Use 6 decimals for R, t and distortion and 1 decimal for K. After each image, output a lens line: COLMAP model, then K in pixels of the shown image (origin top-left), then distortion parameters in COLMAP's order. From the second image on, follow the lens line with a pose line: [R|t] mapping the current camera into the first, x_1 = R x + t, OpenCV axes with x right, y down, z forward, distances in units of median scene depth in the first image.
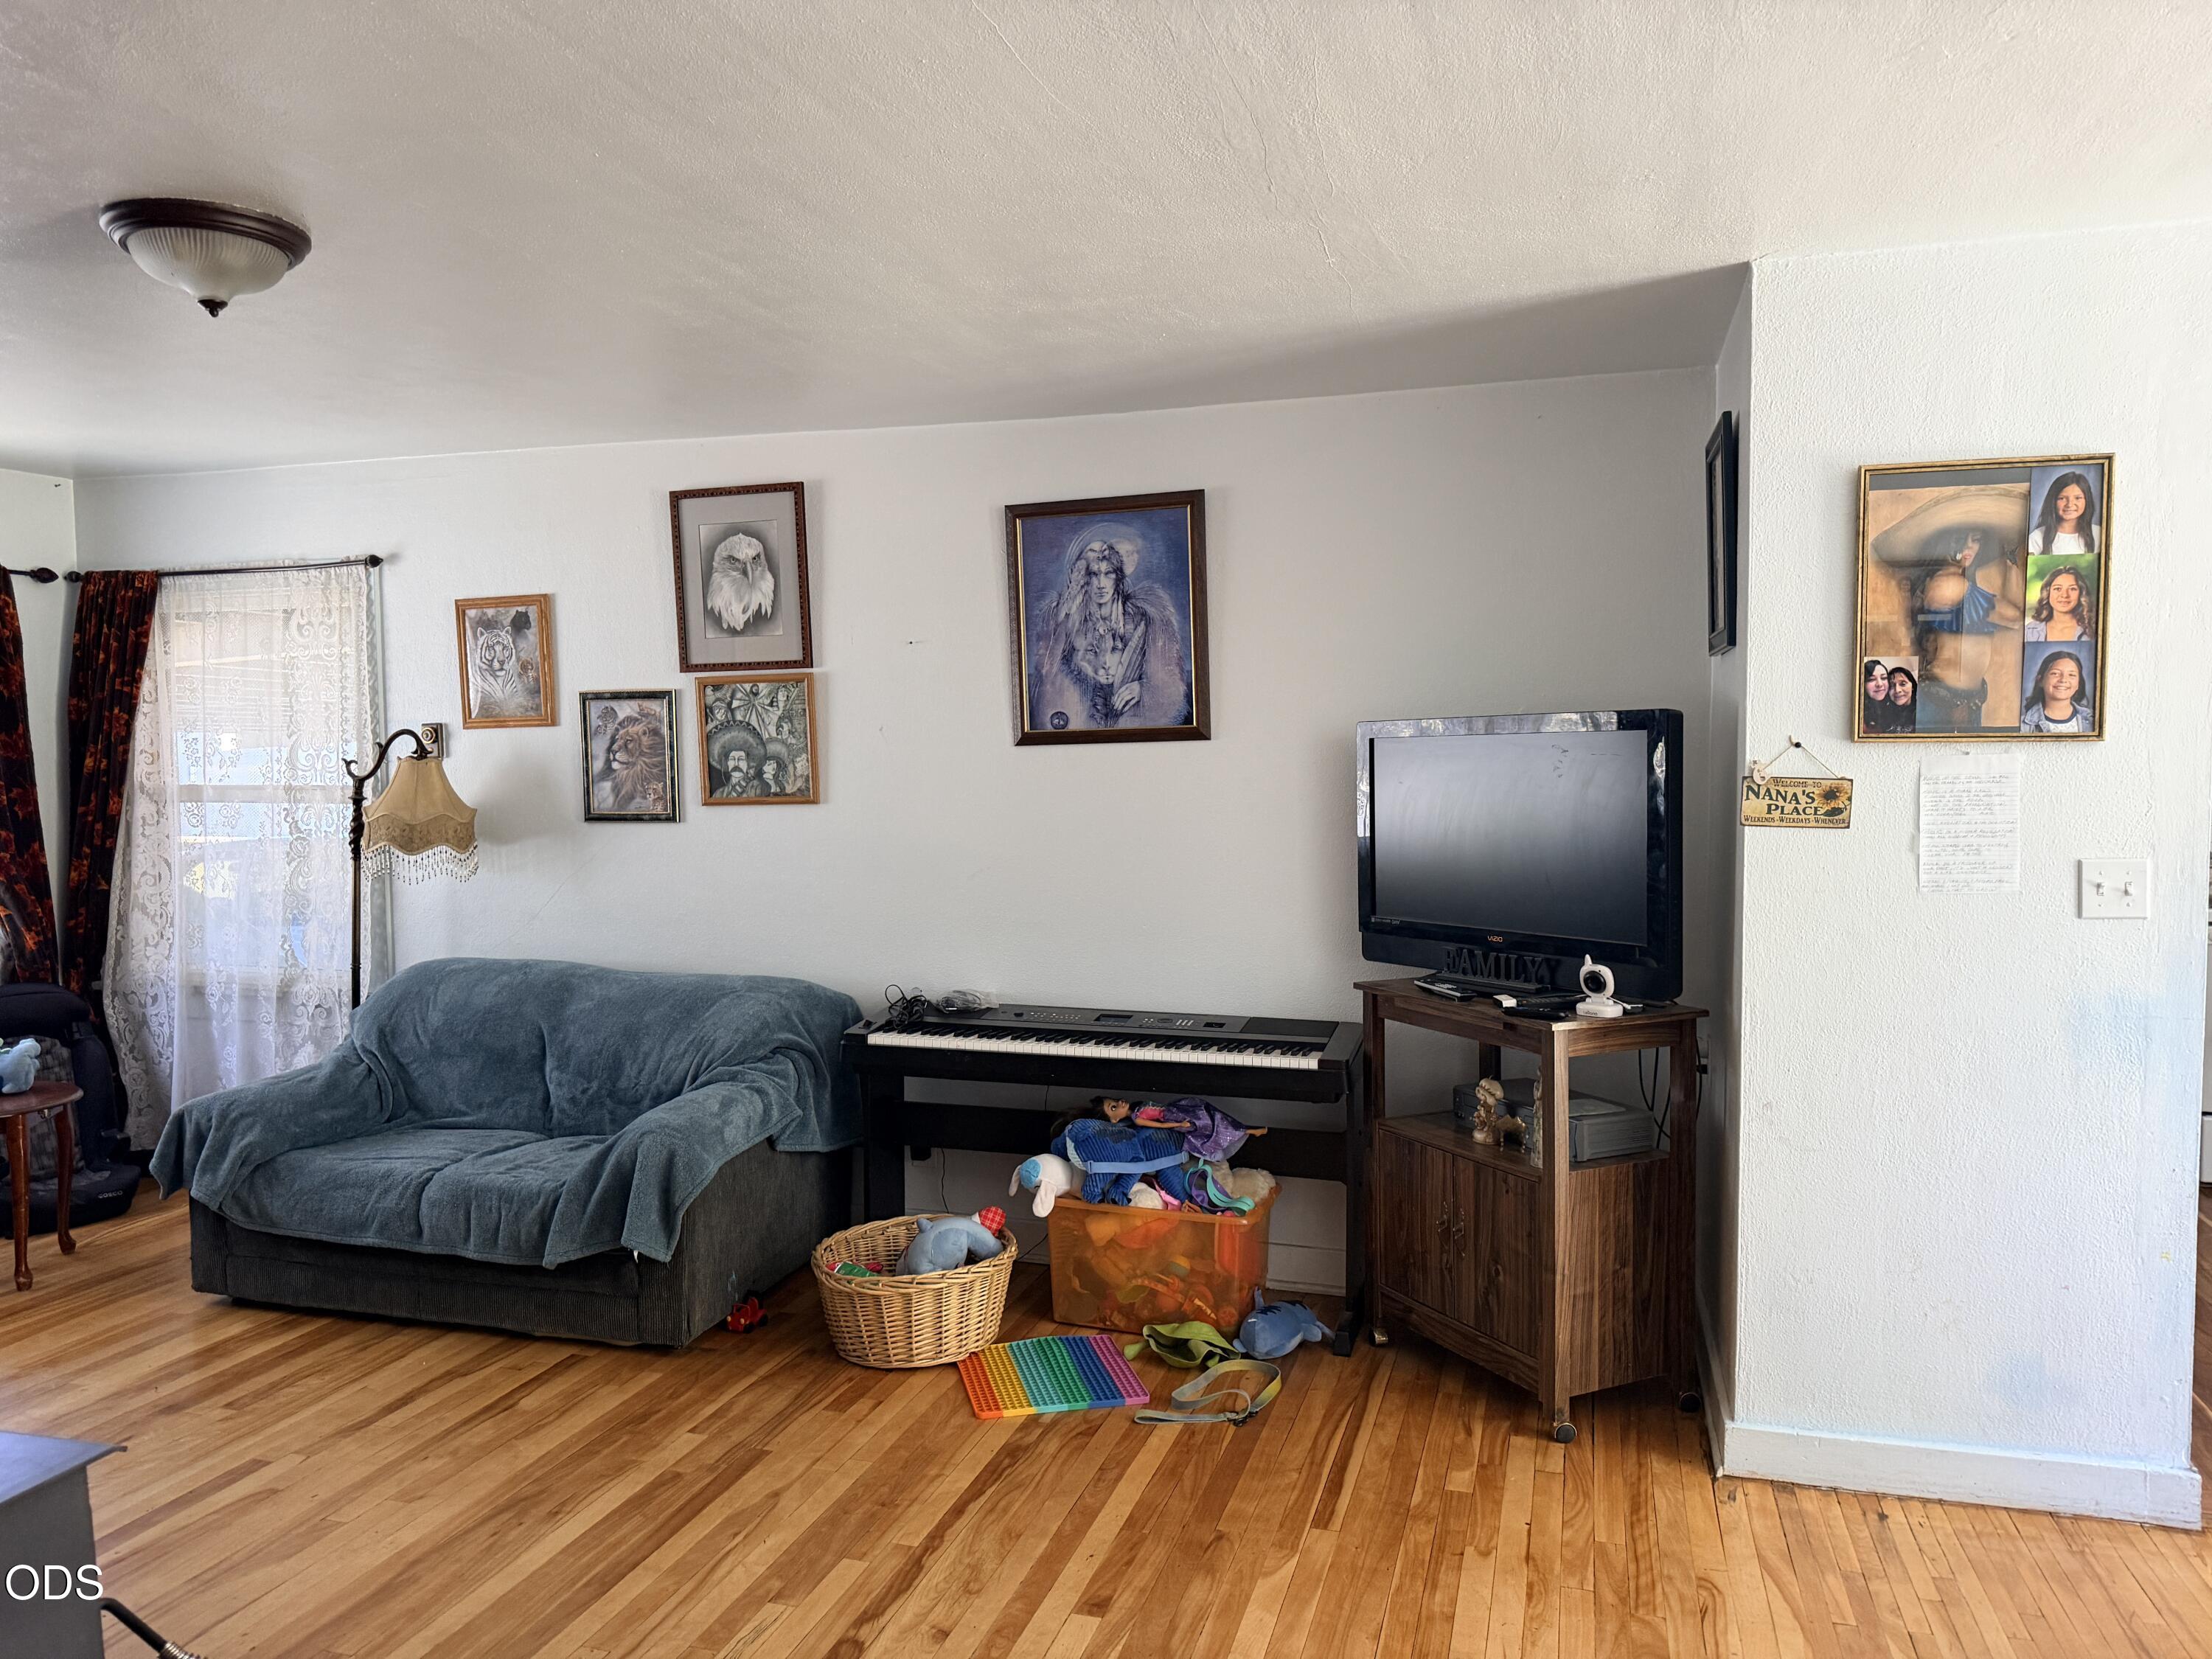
lens RADIAL K [[1556.8, 0, 1090.8], [0, 1556.8, 826.5], [0, 0, 1]] dist [0.022430, -0.028527]
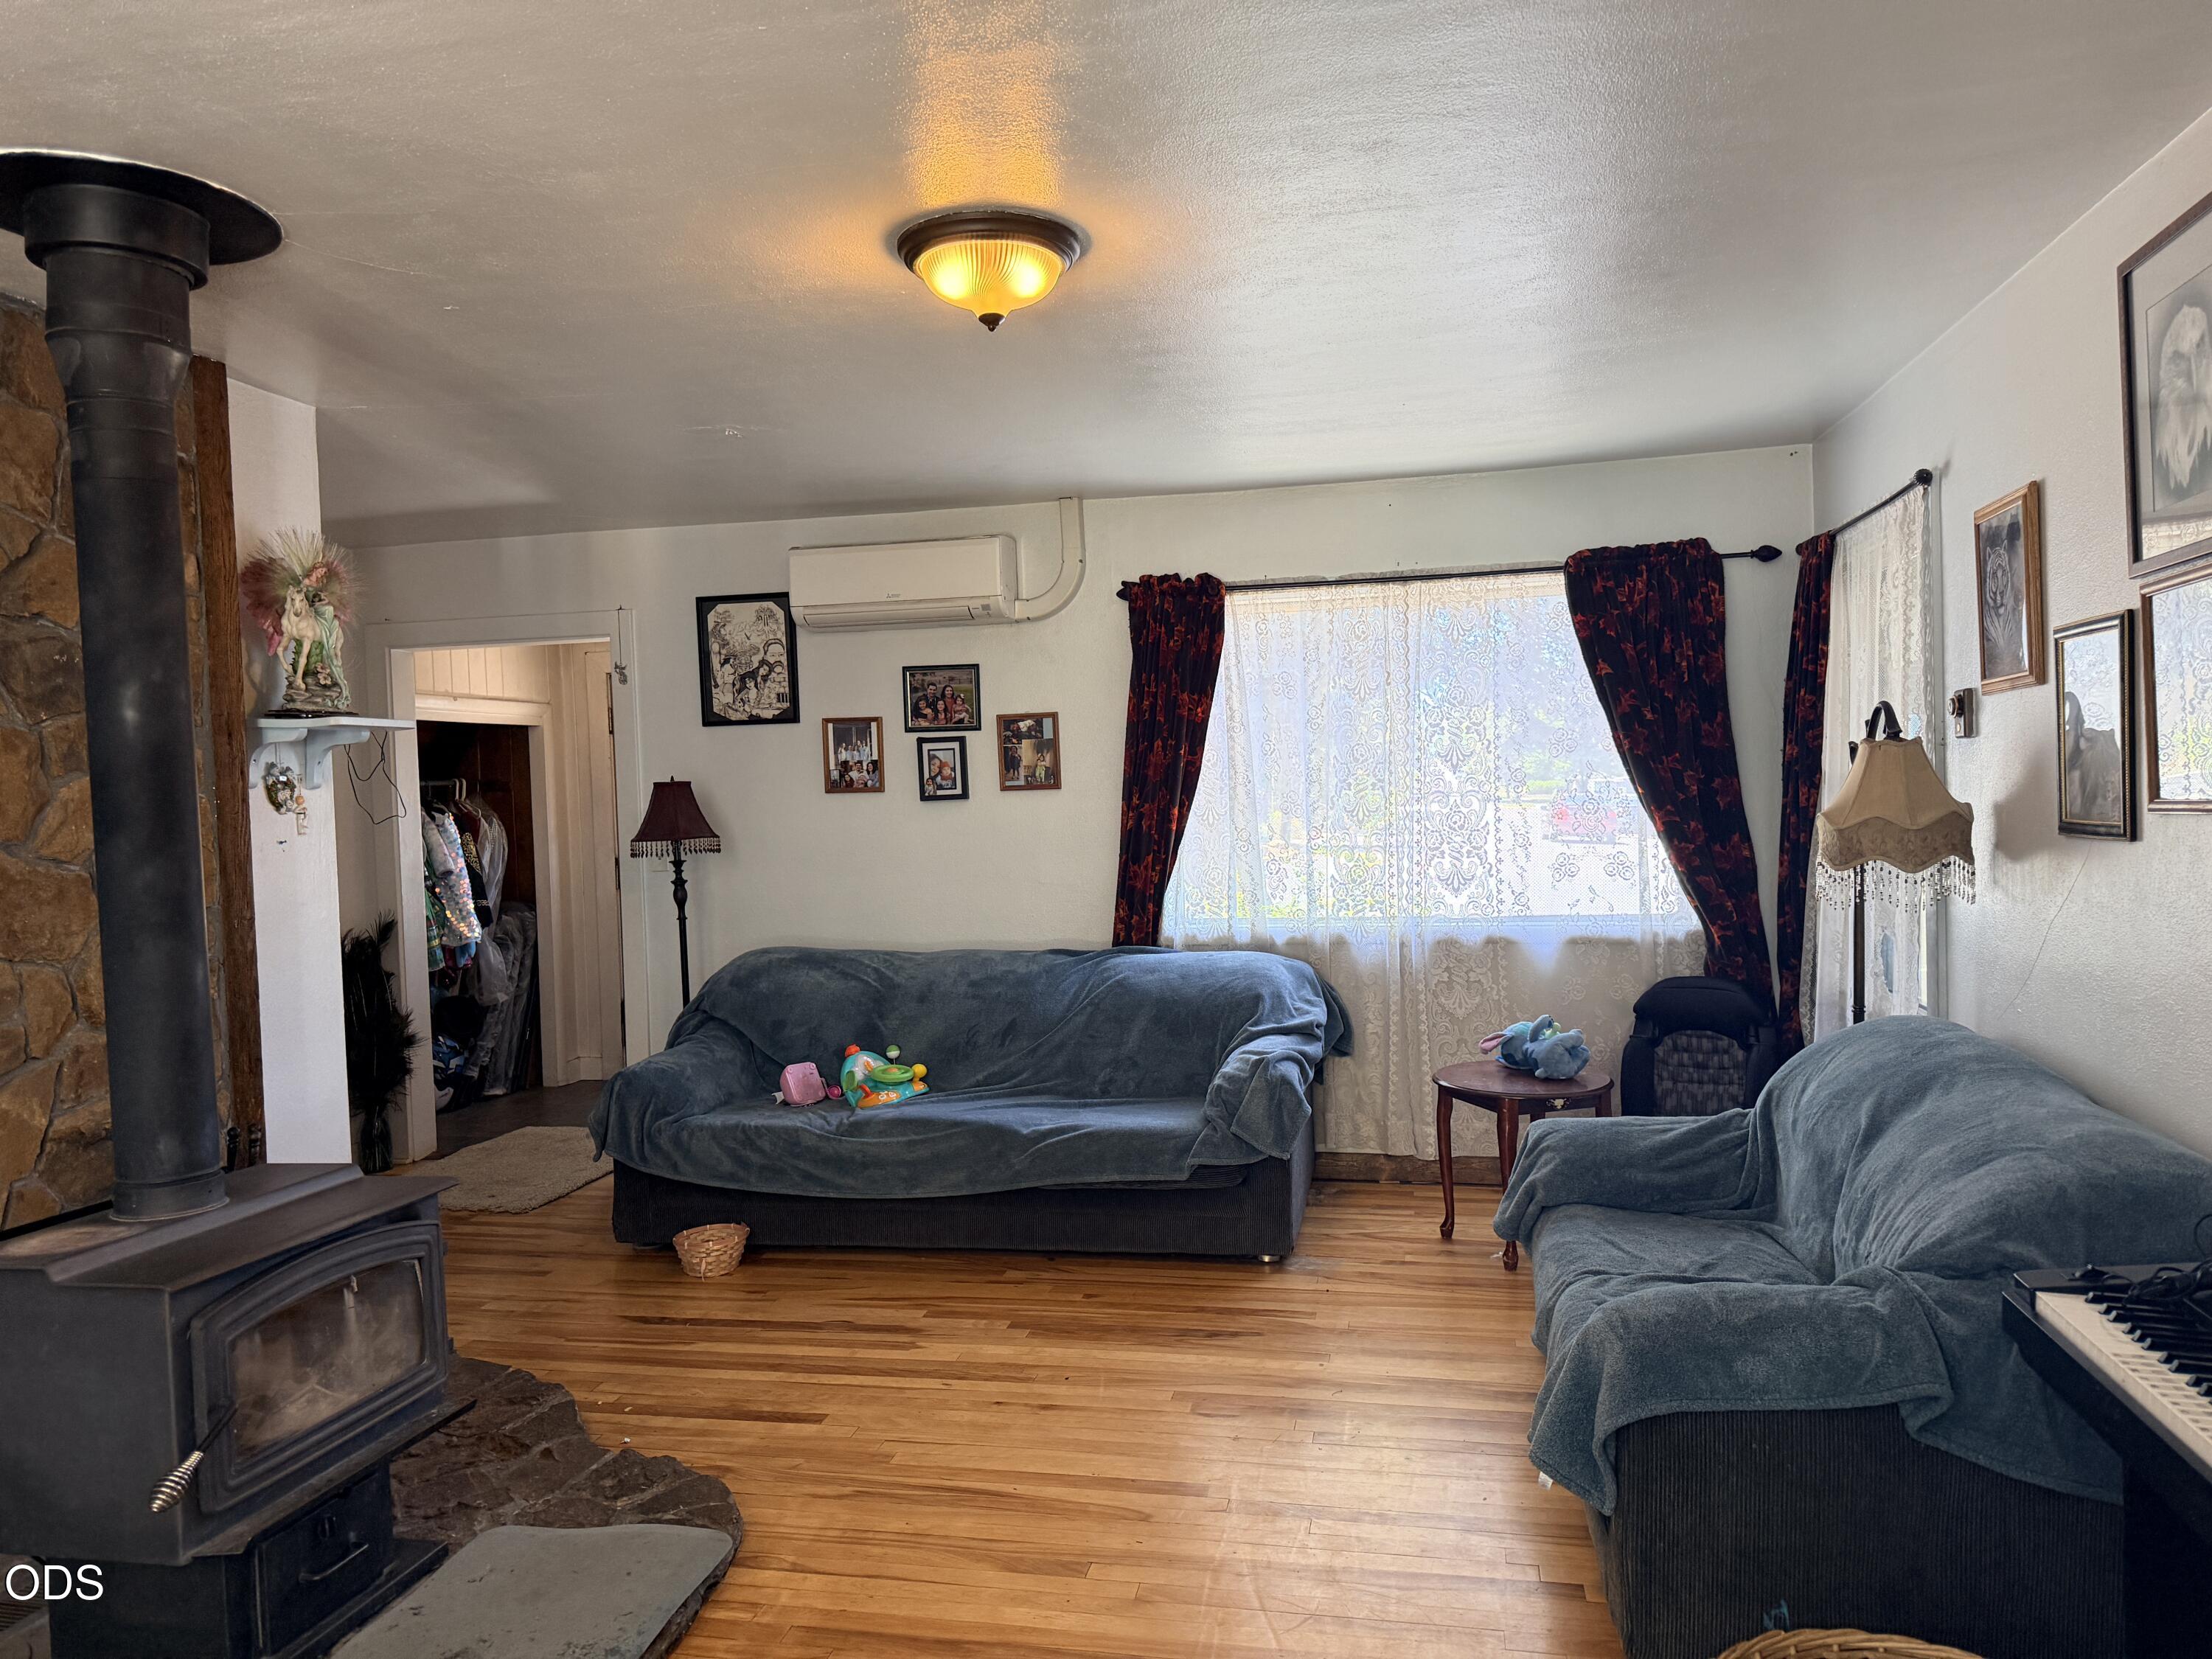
lens RADIAL K [[1556.8, 0, 1118.8], [0, 1556.8, 830.4], [0, 0, 1]] dist [0.022430, -0.028527]
pose [[0.107836, 0.036538, -0.993497, 0.273167], [-0.022668, 0.999155, 0.034285, -0.018542], [0.993910, 0.018823, 0.108573, 0.584793]]
